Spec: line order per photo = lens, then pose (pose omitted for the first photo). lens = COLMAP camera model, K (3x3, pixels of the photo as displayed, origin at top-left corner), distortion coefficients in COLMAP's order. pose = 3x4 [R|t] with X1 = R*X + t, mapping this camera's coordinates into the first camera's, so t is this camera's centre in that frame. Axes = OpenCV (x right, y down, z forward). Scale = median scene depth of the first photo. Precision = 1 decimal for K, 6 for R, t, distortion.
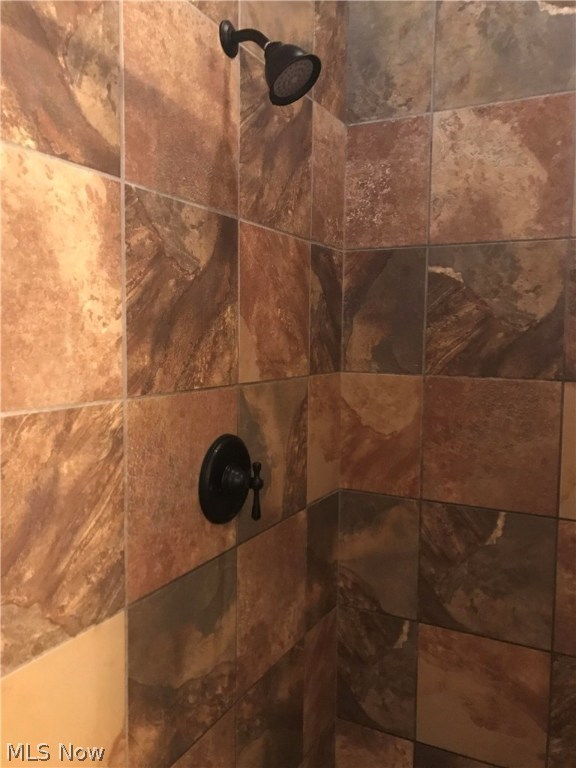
lens RADIAL K [[631.4, 0, 288.0], [0, 631.4, 384.0], [0, 0, 1]] dist [0.030549, 0.002310]
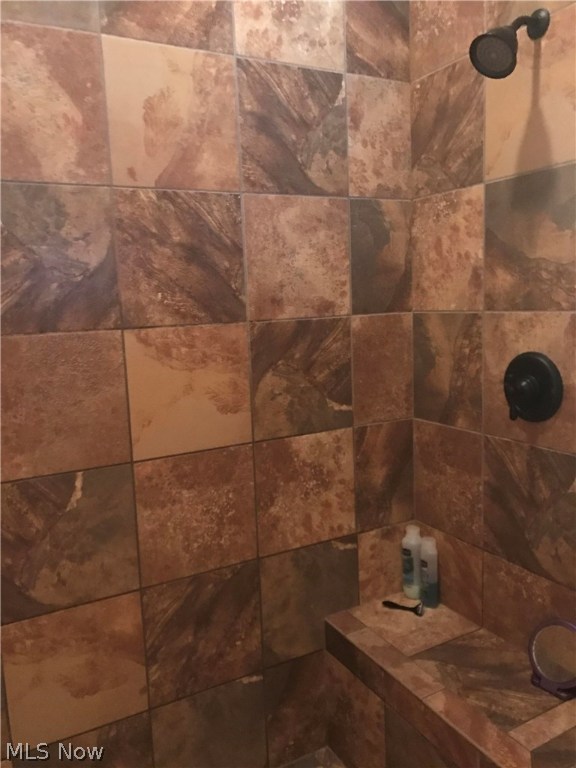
lens RADIAL K [[631.4, 0, 288.0], [0, 631.4, 384.0], [0, 0, 1]] dist [0.030549, 0.002310]
pose [[0.580264, -0.147840, 0.800898, -0.234148], [0.113566, 0.988467, 0.100183, 0.010519], [-0.806471, 0.032822, 0.590361, 0.182600]]
